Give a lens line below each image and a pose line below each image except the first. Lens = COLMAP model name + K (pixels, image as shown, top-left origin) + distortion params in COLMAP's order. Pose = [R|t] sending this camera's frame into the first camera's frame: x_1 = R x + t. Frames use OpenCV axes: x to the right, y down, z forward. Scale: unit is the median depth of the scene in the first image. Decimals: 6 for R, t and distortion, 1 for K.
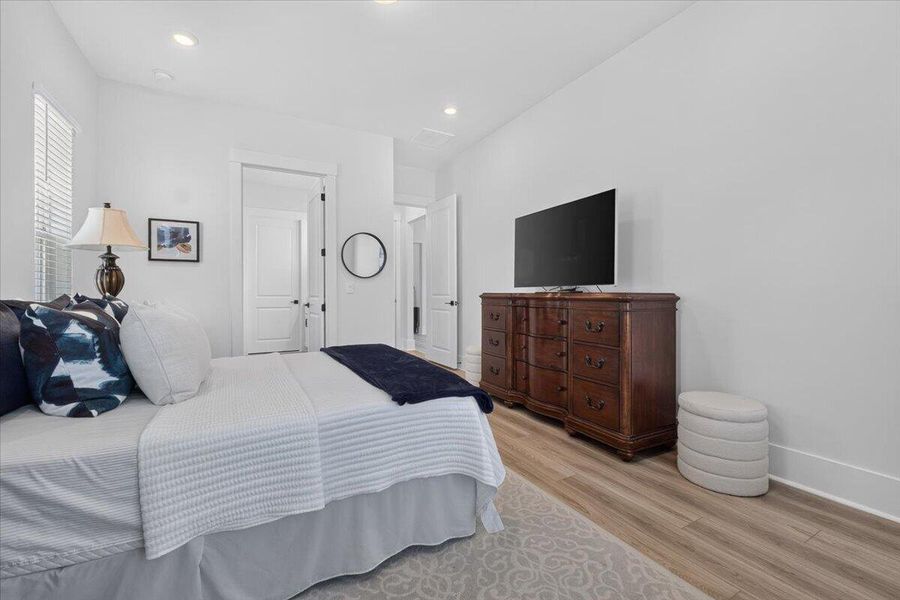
lens RADIAL K [[374.4, 0, 452.2], [0, 374.4, 295.3], [0, 0, 1]] dist [0.001294, -0.001699]
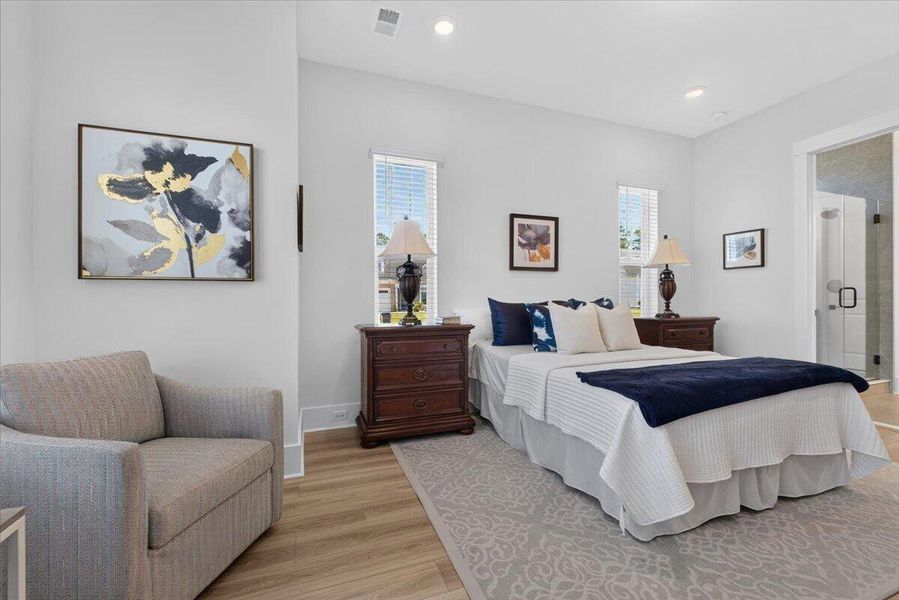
lens RADIAL K [[374.0, 0, 448.3], [0, 374.0, 302.2], [0, 0, 1]] dist [0.001294, -0.001699]
pose [[-0.166348, 0.009132, -0.986025, 1.302914], [0.003397, 0.999956, 0.008688, -0.001627], [0.986061, -0.001904, -0.166372, 0.785092]]
